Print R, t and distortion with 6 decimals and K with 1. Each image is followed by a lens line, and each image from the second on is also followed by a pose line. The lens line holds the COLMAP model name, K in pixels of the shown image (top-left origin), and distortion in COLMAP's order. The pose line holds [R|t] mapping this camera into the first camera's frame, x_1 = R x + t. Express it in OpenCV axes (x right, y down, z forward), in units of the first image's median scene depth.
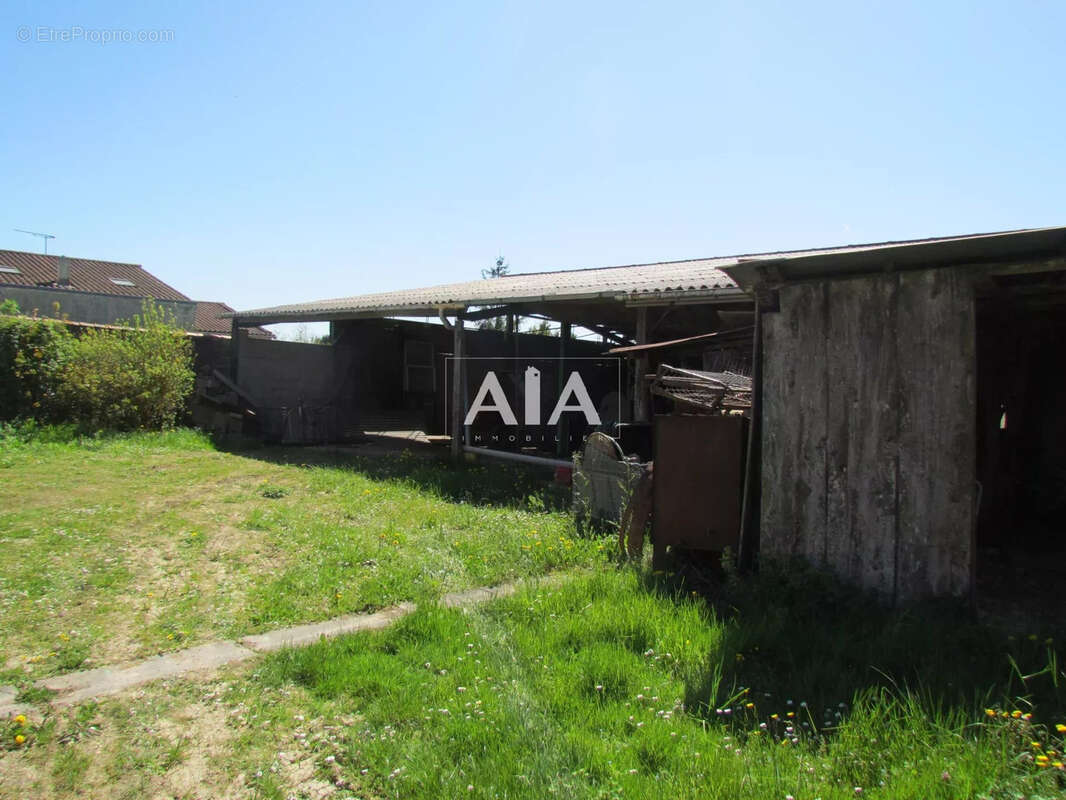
lens RADIAL K [[756.8, 0, 533.0], [0, 756.8, 400.0], [0, 0, 1]] dist [-0.051341, -0.000444]
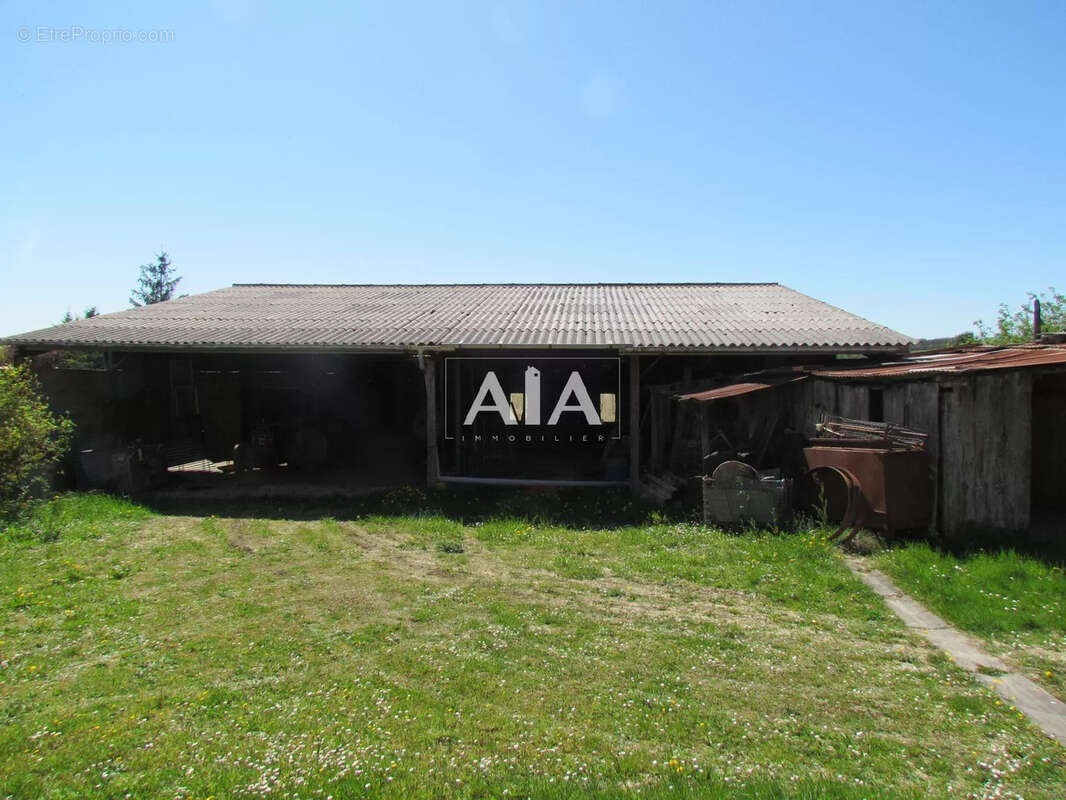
lens RADIAL K [[756.8, 0, 533.0], [0, 756.8, 400.0], [0, 0, 1]] dist [-0.051341, -0.000444]
pose [[0.808639, -0.066308, 0.584557, -1.610732], [0.049489, 0.997773, 0.044721, -0.237360], [-0.586221, -0.007234, 0.810119, 0.134563]]
